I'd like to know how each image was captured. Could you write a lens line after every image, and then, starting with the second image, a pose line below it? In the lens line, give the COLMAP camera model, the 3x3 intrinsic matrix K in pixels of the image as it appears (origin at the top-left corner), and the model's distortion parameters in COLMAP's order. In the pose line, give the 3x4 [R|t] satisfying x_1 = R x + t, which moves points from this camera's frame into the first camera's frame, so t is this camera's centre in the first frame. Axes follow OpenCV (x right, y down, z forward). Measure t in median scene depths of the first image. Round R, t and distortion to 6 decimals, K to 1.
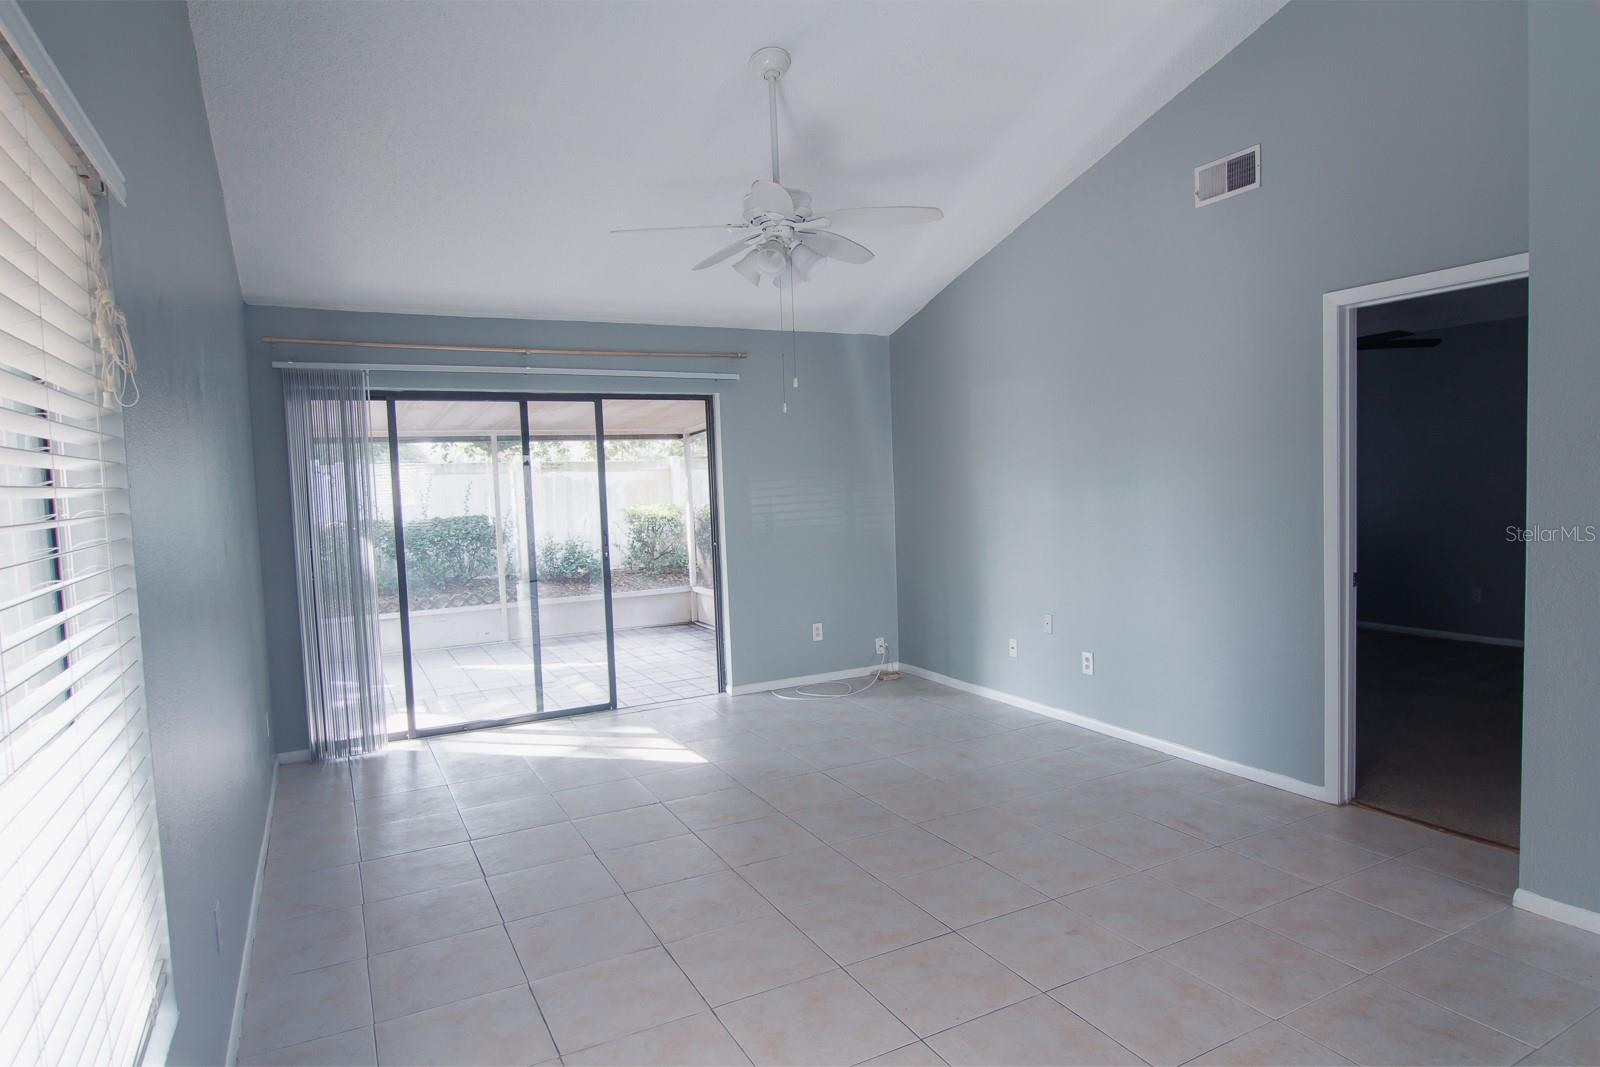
lens RADIAL K [[961.6, 0, 835.5], [0, 961.6, 522.3], [0, 0, 1]] dist [-0.001190, -0.001245]
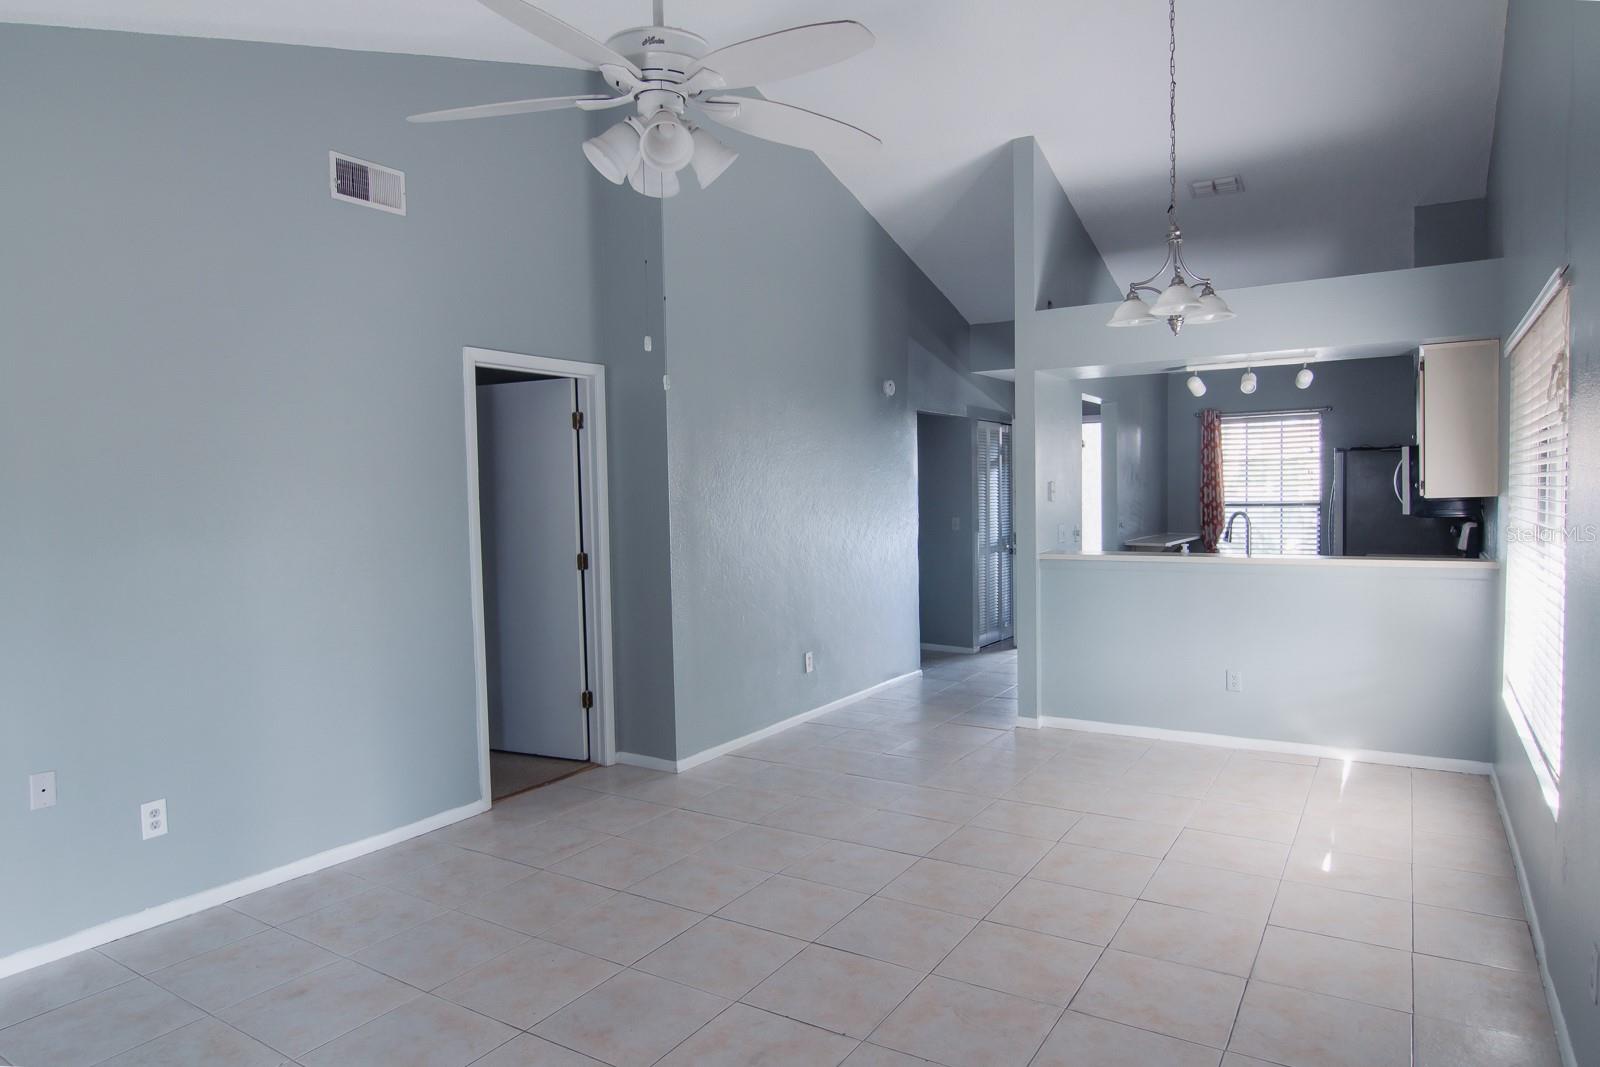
lens RADIAL K [[961.6, 0, 798.4], [0, 961.6, 534.6], [0, 0, 1]] dist [-0.001190, -0.001245]
pose [[-0.491768, 0.006551, 0.870701, -0.607793], [0.074171, 0.996652, 0.034393, -0.033213], [-0.867561, 0.081494, -0.490608, 1.178446]]
